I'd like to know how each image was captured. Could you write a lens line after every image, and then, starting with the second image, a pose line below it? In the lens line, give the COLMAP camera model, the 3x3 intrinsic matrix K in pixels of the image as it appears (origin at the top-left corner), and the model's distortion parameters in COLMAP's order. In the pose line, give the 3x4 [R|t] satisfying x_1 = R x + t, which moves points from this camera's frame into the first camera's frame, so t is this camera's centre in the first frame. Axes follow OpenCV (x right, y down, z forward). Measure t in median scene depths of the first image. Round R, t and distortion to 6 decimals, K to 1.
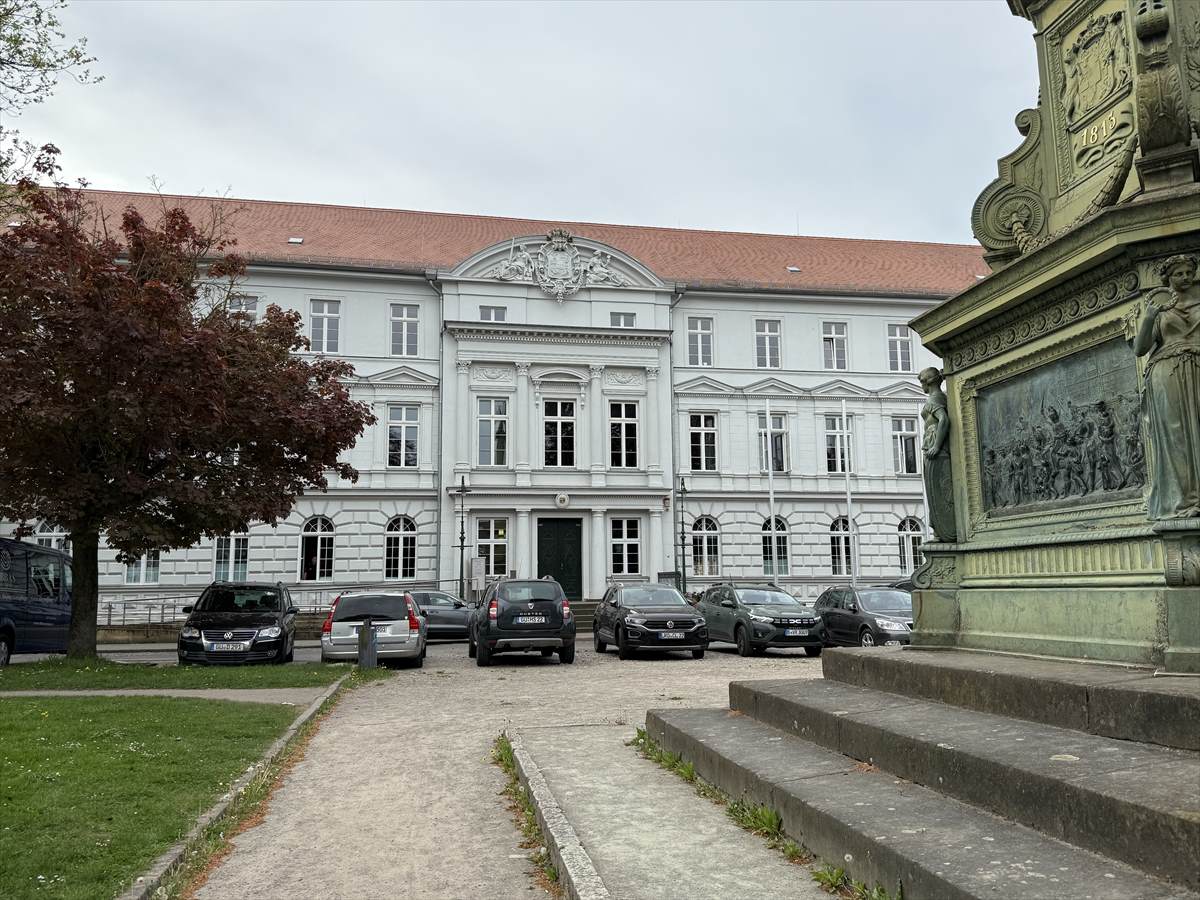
lens RADIAL K [[904.3, 0, 600.0], [0, 904.3, 450.0], [0, 0, 1]] dist [0.005039, 0.000310]
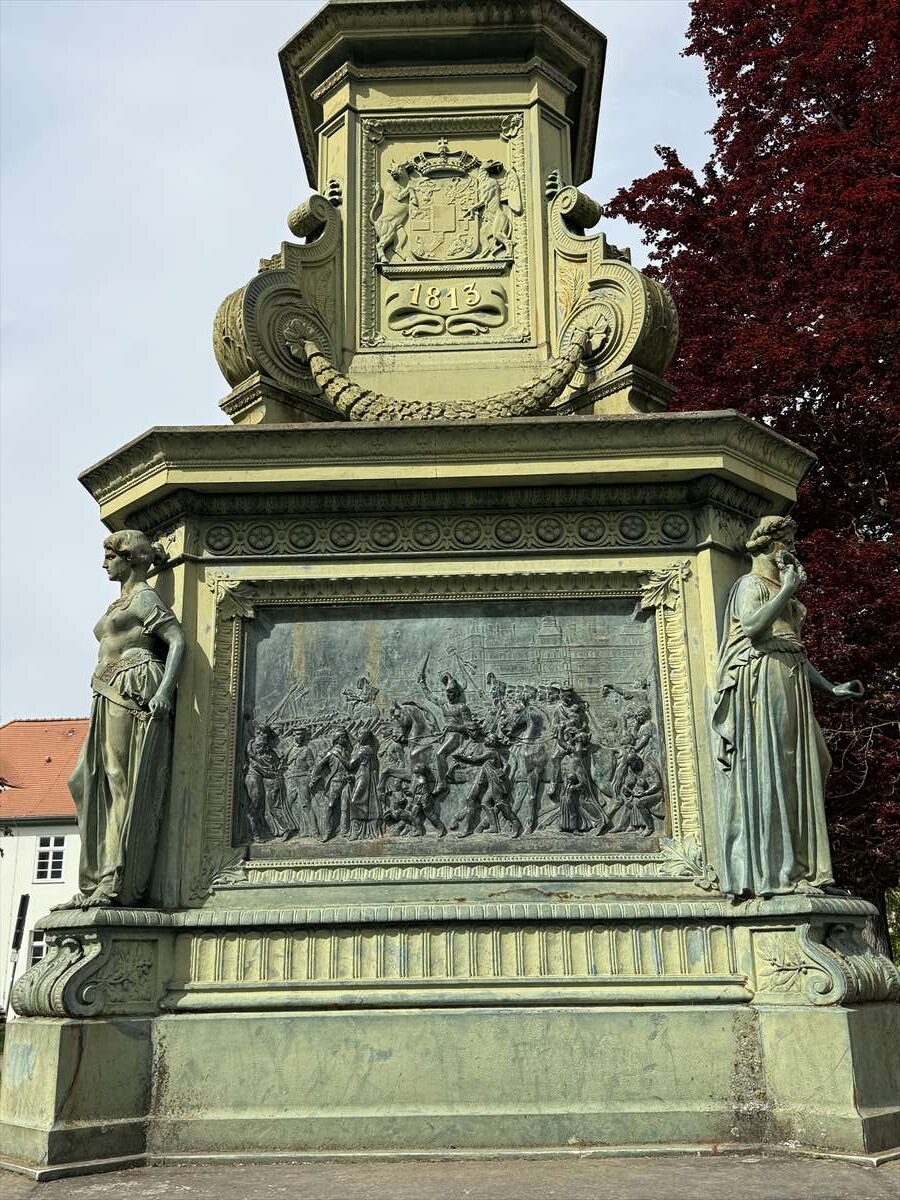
lens RADIAL K [[1139.5, 0, 450.0], [0, 1139.5, 600.0], [0, 0, 1]] dist [0.193882, -0.438380]
pose [[0.215098, 0.296559, 0.930476, -0.200220], [-0.138114, 0.952440, -0.271631, 0.106851], [-0.966777, -0.070085, 0.245827, 0.829762]]
